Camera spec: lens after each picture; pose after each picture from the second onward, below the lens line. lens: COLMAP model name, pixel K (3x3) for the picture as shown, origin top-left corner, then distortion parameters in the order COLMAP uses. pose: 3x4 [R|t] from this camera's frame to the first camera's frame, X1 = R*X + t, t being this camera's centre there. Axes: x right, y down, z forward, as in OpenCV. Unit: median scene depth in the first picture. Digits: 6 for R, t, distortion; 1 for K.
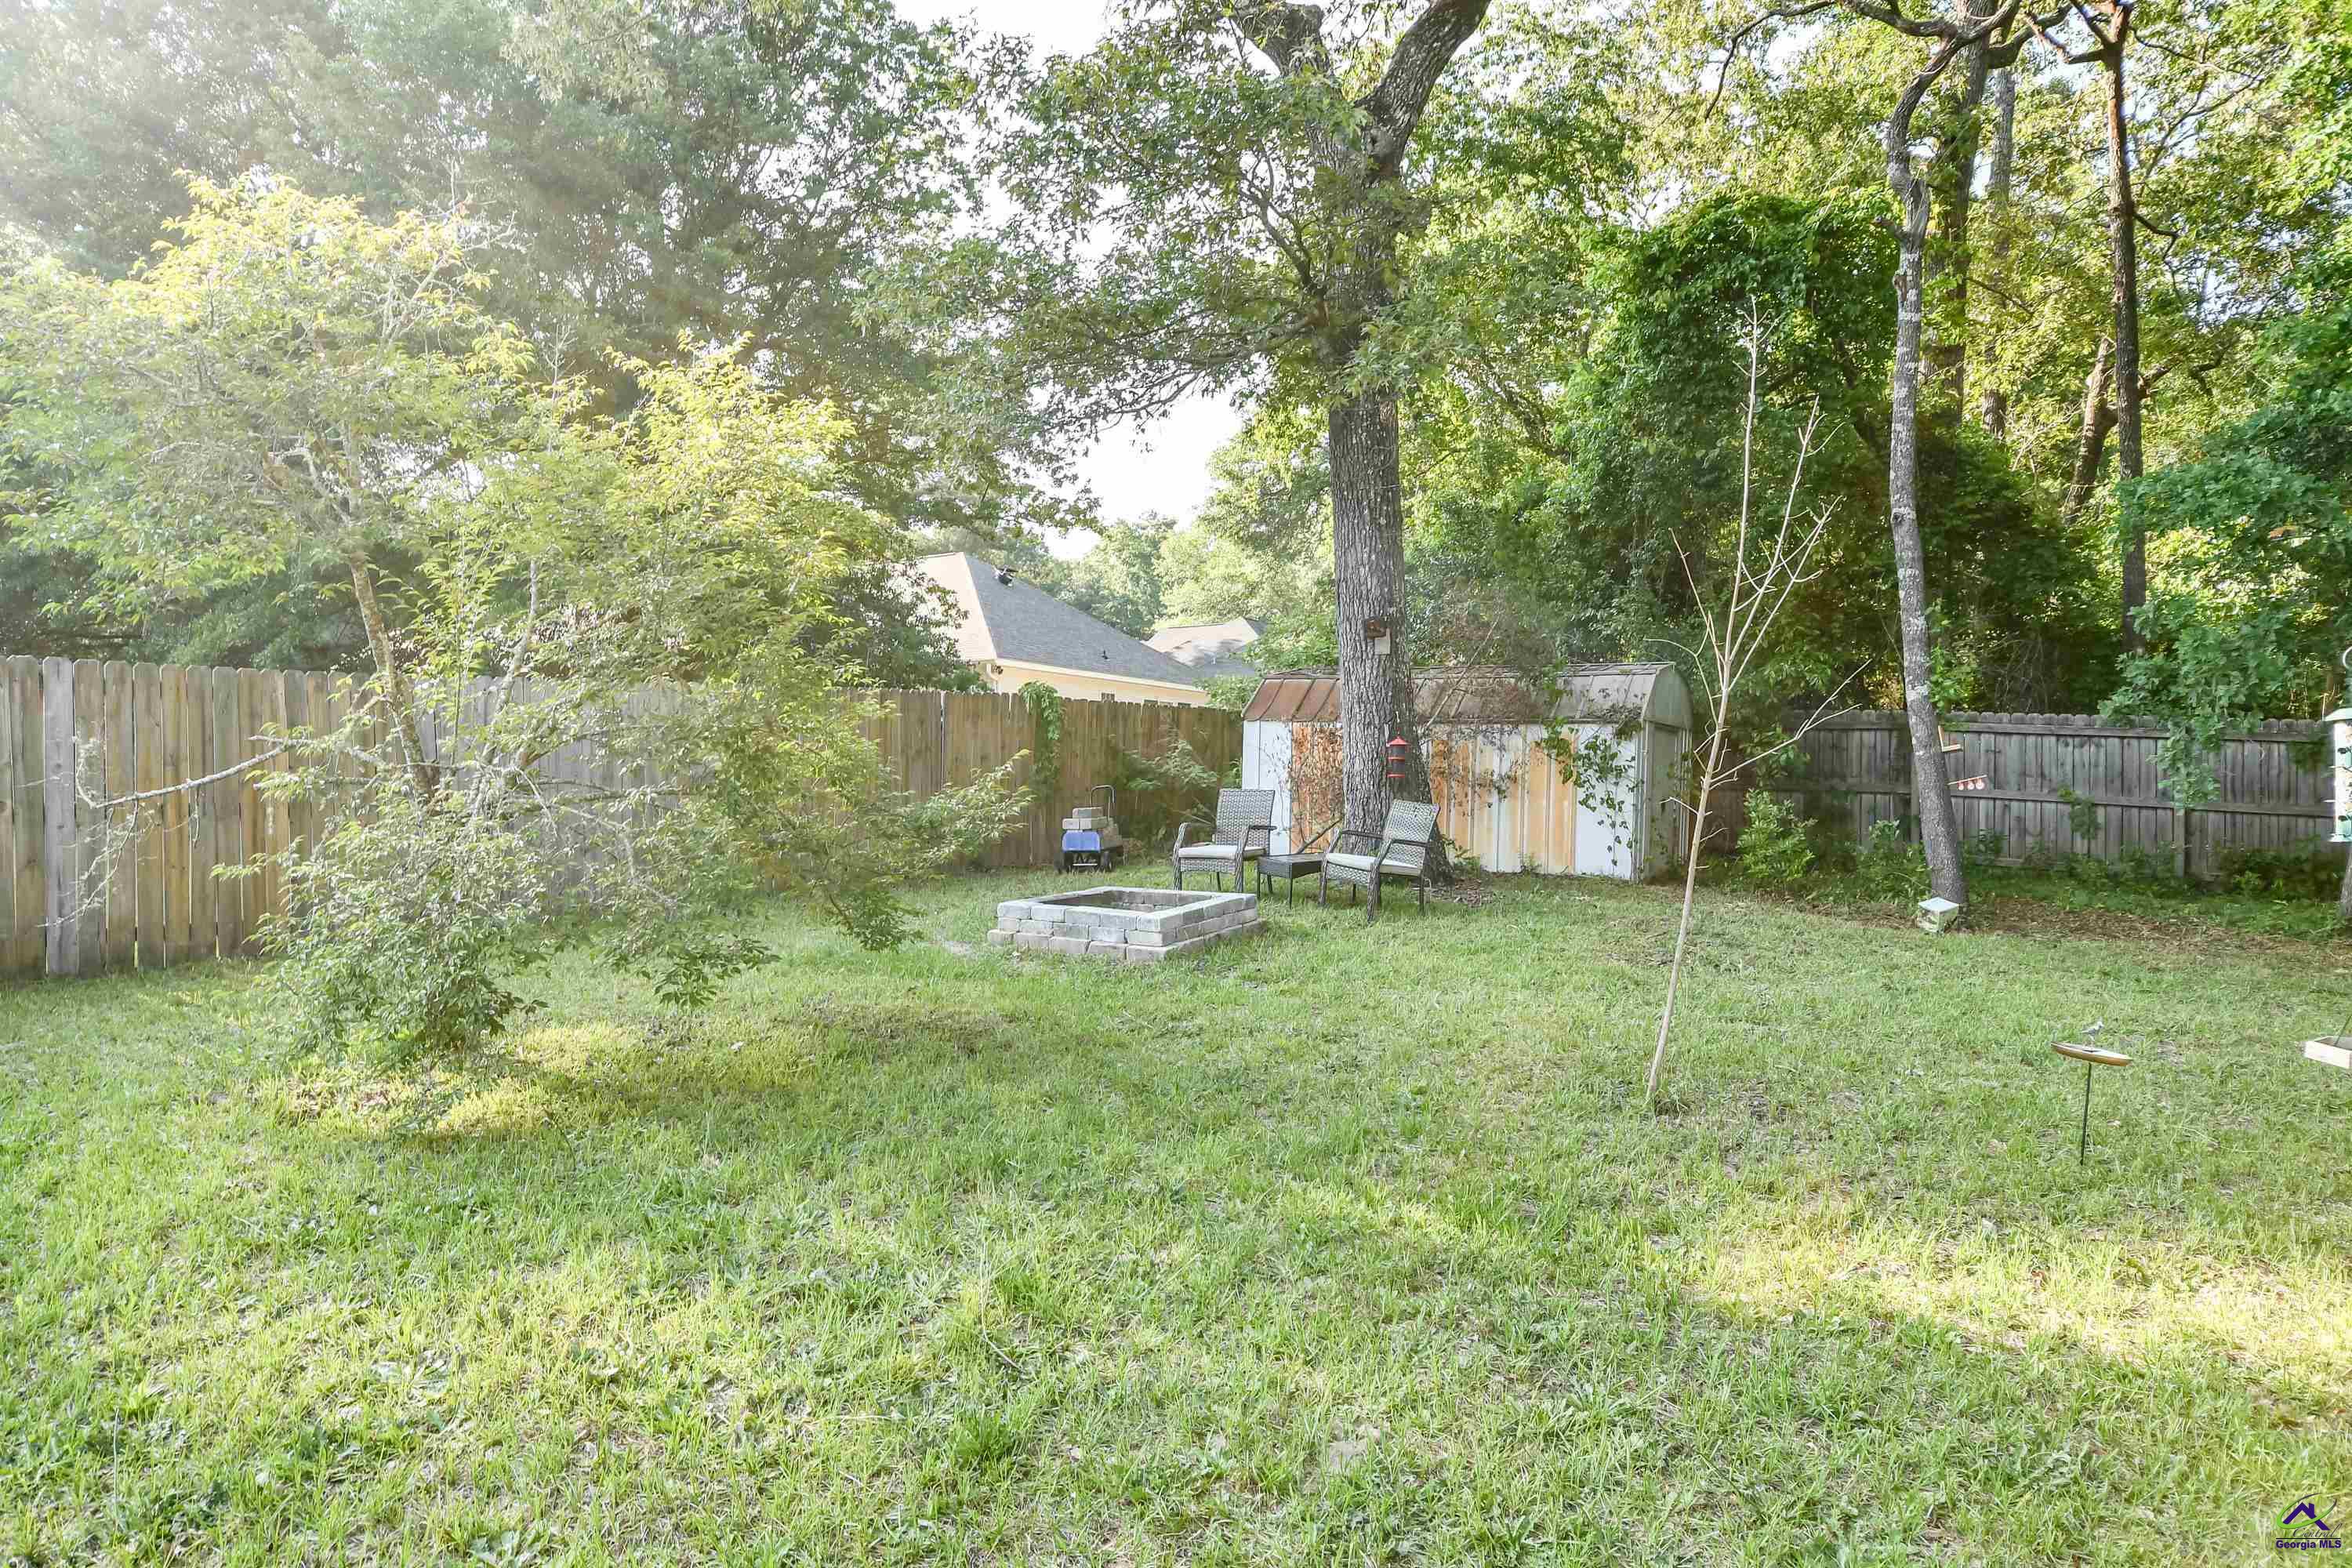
lens RADIAL K [[1449.3, 0, 1173.9], [0, 1449.3, 794.2], [0, 0, 1]] dist [-0.015450, -0.004326]
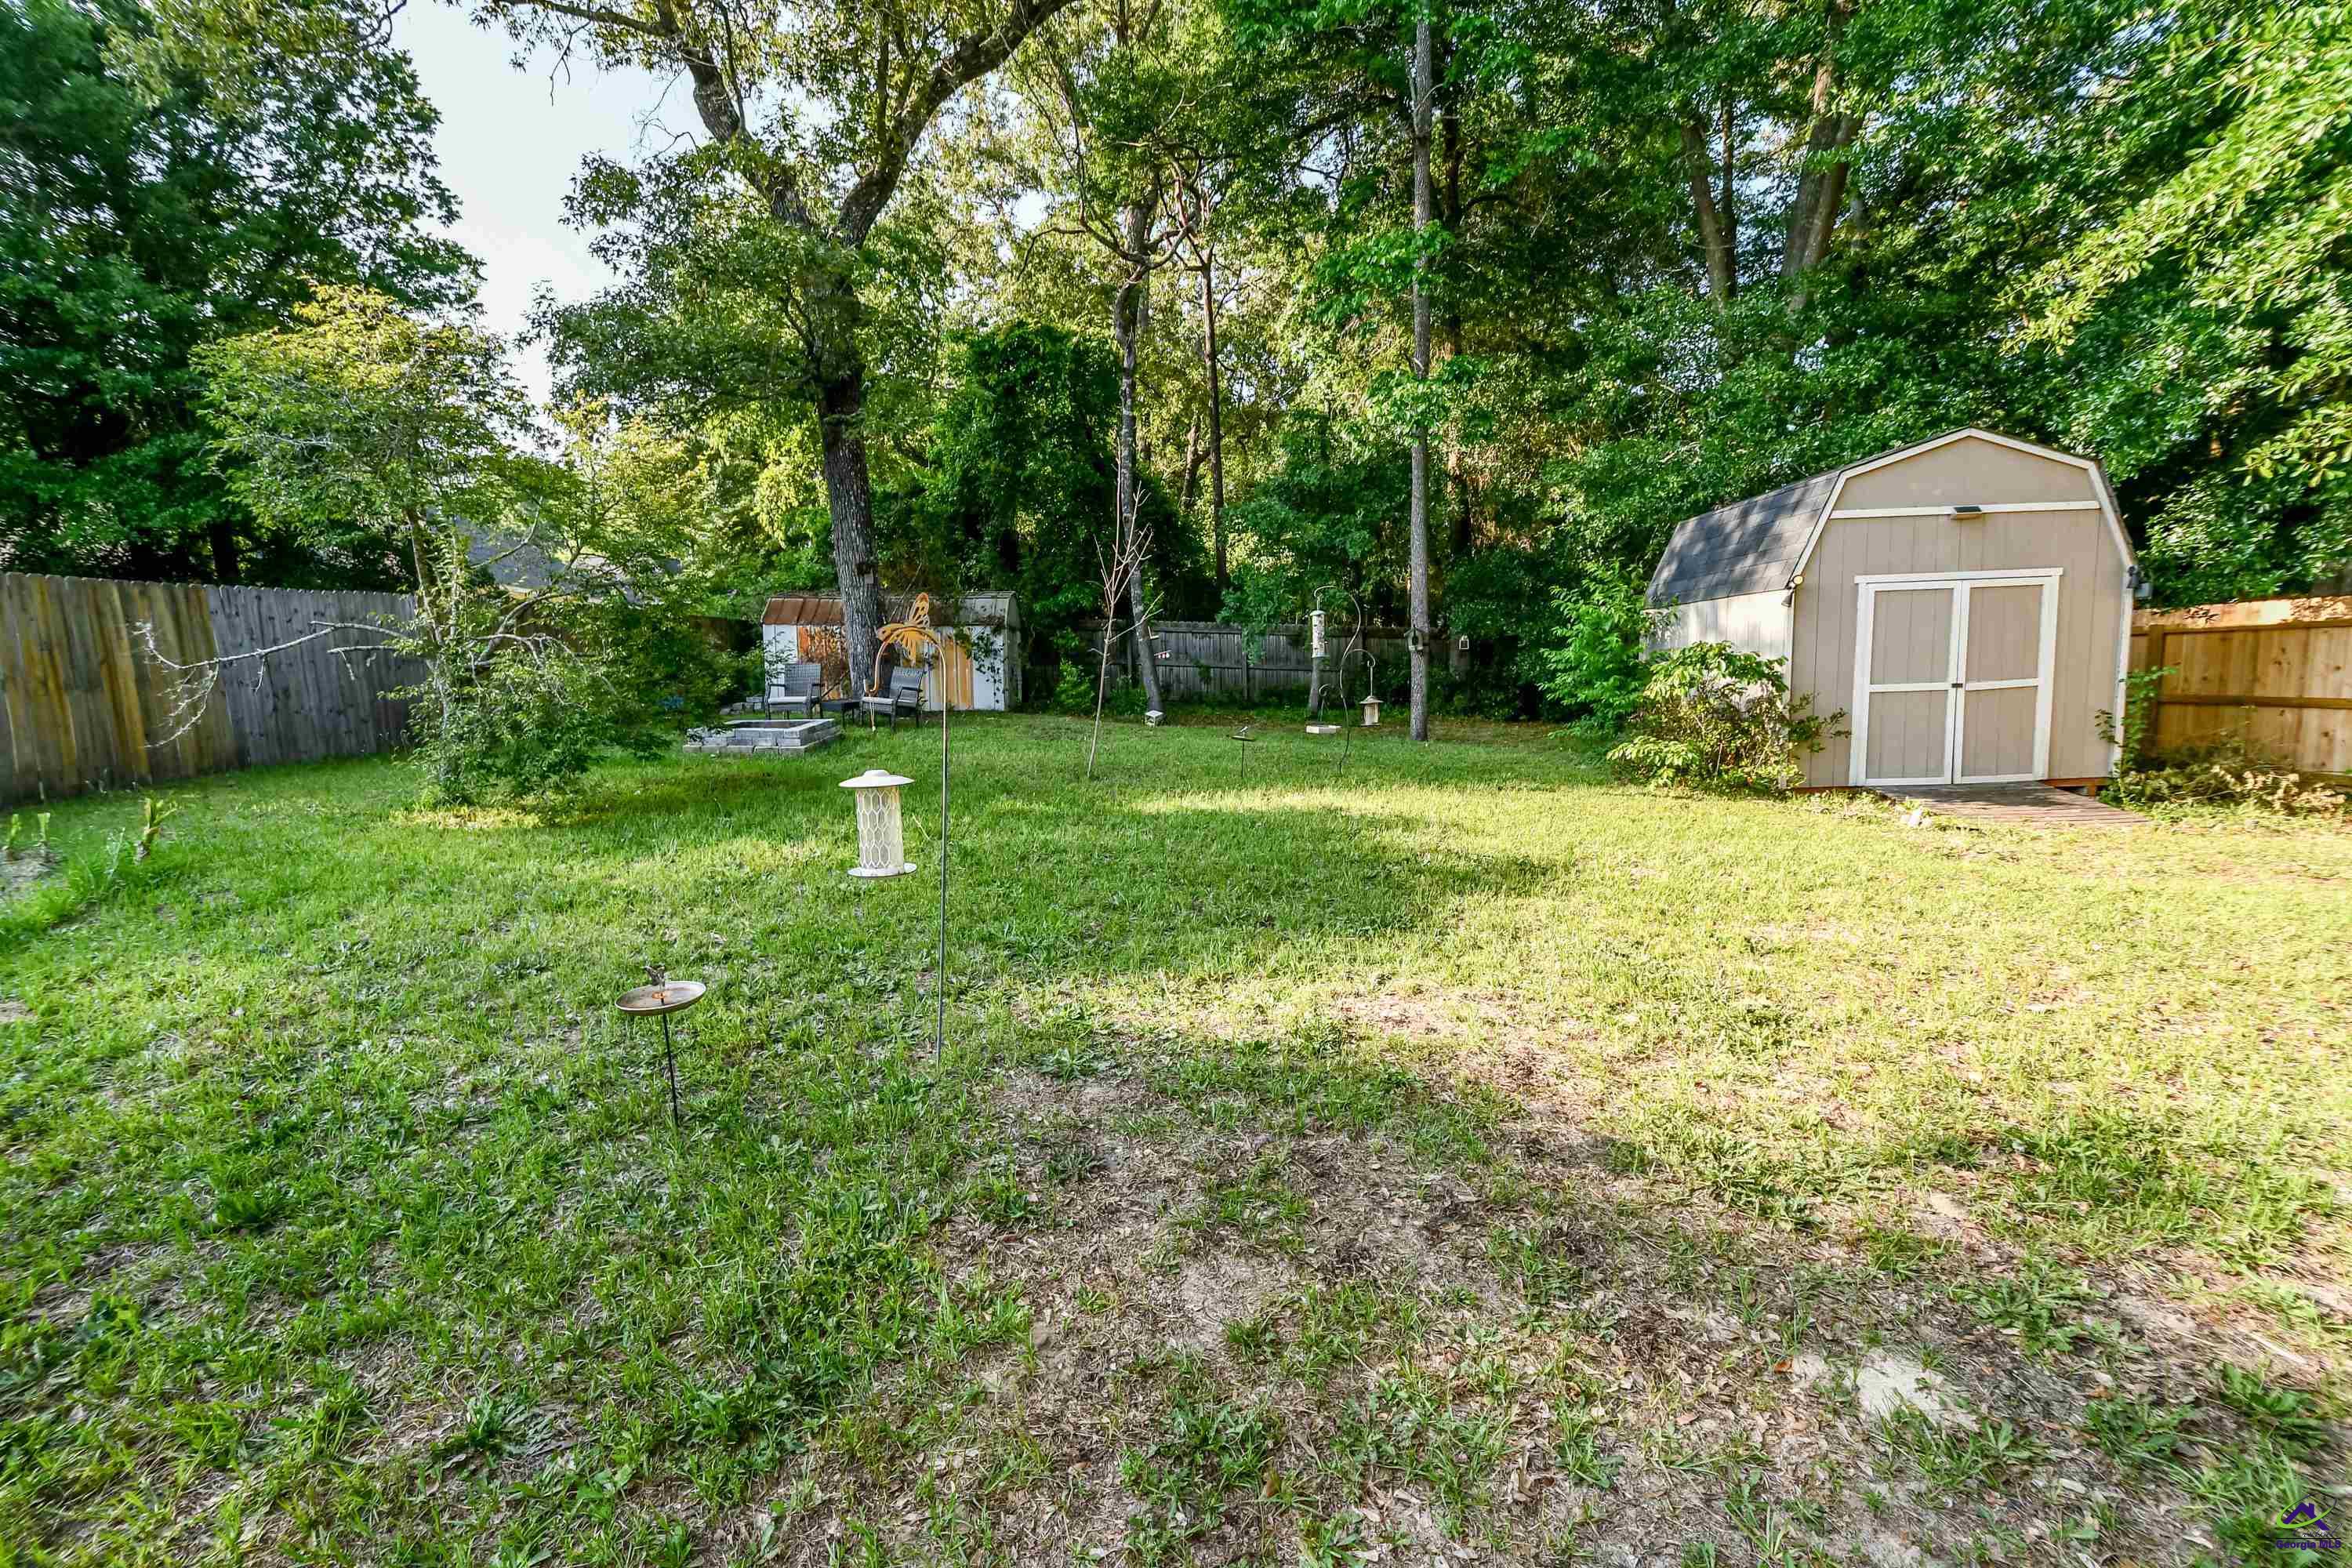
lens RADIAL K [[1023.4, 0, 1181.0], [0, 1023.4, 781.6], [0, 0, 1]] dist [-0.001534, -0.005291]
pose [[0.843017, -0.079993, 0.531905, -0.192080], [0.029528, 0.994271, 0.102728, 0.020879], [-0.537076, -0.070895, 0.840550, -0.220444]]
